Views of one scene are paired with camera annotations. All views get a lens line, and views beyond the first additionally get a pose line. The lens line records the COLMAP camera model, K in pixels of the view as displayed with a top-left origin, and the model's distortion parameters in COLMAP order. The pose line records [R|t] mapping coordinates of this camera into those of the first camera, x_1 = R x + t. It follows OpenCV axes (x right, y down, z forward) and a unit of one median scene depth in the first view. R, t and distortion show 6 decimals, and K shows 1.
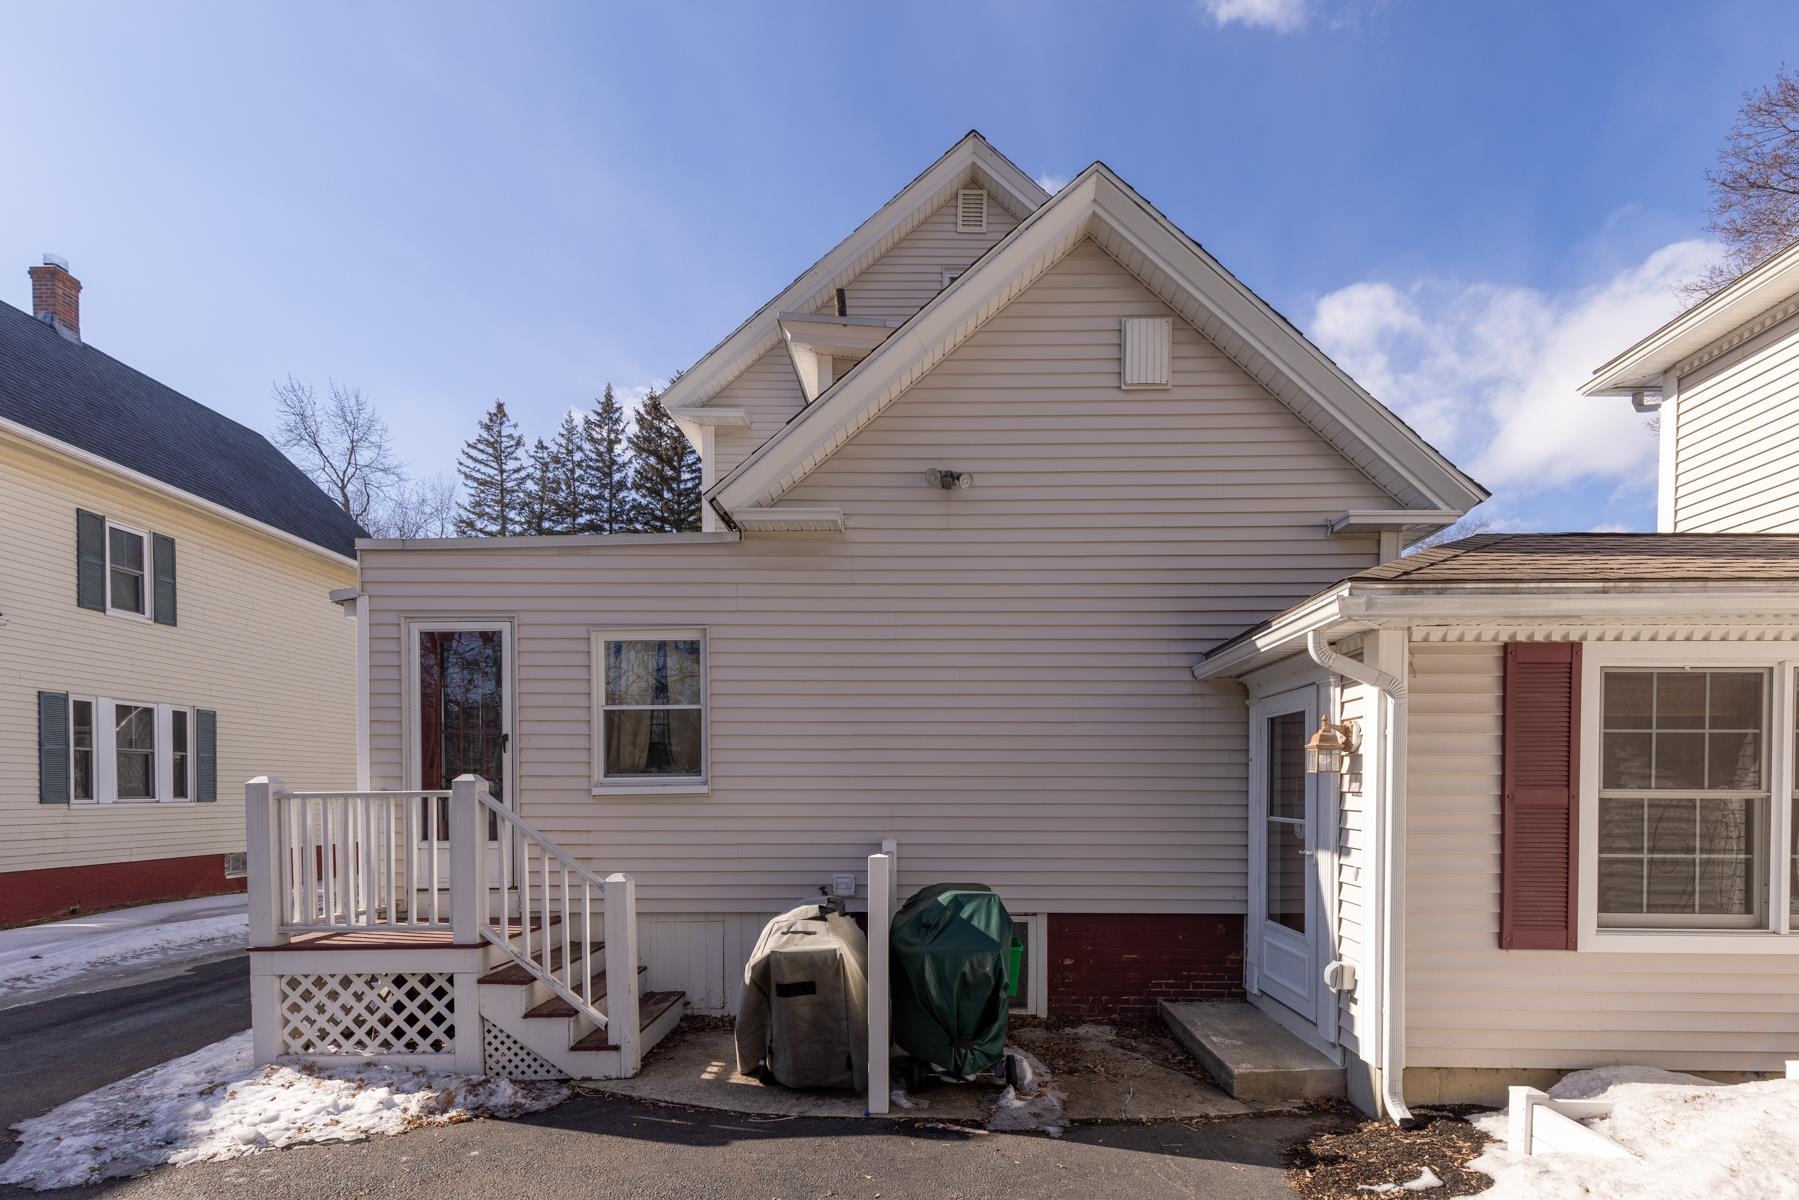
lens RADIAL K [[883.6, 0, 909.6], [0, 883.6, 780.0], [0, 0, 1]] dist [0.001507, -0.000178]
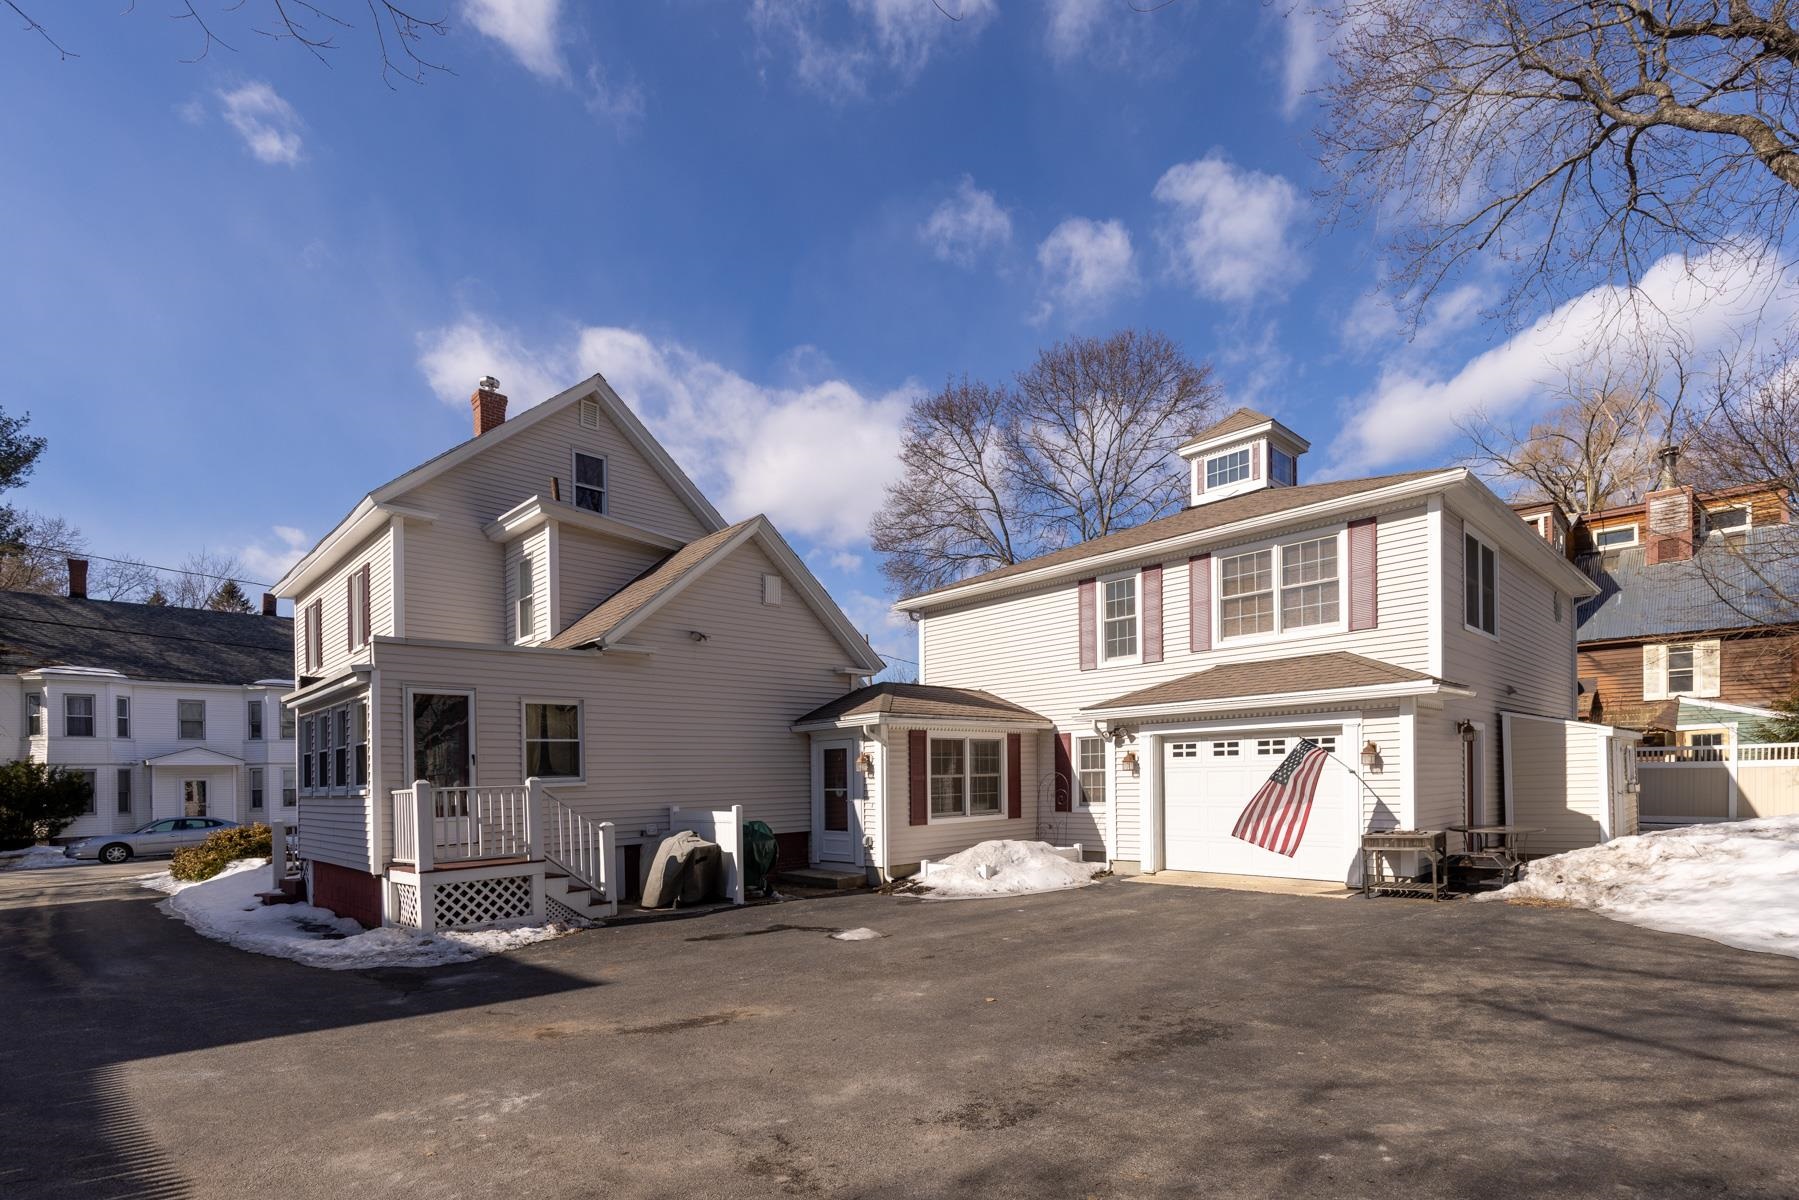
lens RADIAL K [[883.6, 0, 909.6], [0, 883.6, 780.0], [0, 0, 1]] dist [0.001507, -0.000178]
pose [[0.703298, -0.018862, 0.710644, -1.329200], [0.017876, 0.999801, 0.008846, -0.001568], [-0.710670, 0.006482, 0.703496, -1.031612]]
